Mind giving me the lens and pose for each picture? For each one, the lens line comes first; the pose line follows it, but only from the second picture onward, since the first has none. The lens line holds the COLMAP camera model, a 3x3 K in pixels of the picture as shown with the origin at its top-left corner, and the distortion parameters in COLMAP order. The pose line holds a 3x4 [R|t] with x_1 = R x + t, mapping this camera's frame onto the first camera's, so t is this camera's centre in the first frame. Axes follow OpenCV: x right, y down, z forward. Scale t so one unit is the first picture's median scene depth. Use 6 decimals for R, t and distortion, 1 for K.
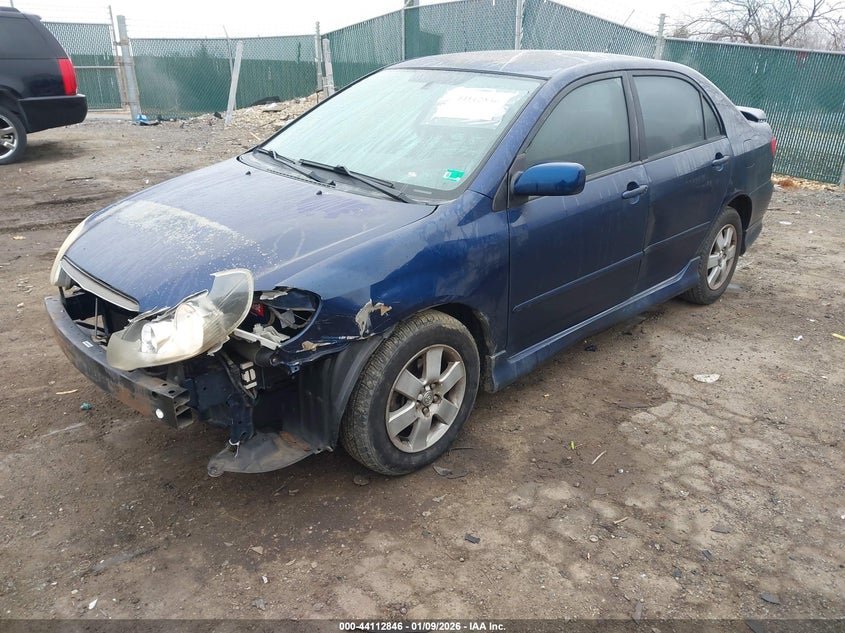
lens RADIAL K [[674.9, 0, 424.9], [0, 674.9, 319.1], [0, 0, 1]] dist [0.000708, -0.007769]
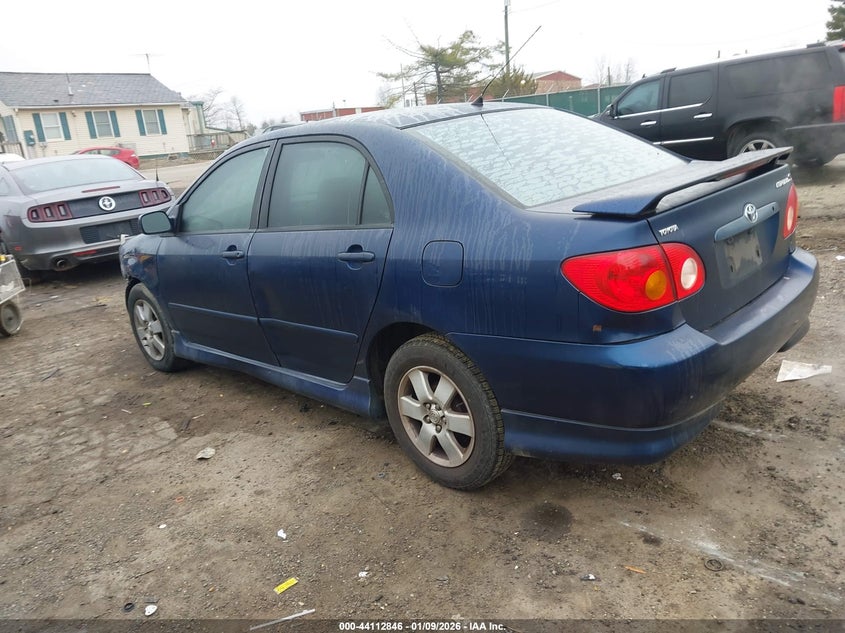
lens RADIAL K [[682.2, 0, 479.7], [0, 682.2, 315.8], [0, 0, 1]] dist [-0.282603, 0.374136]
pose [[0.050300, 0.282095, -0.958067, 1.297138], [-0.240368, 0.934504, 0.262538, -0.453256], [0.969378, 0.217083, 0.114812, 1.233966]]
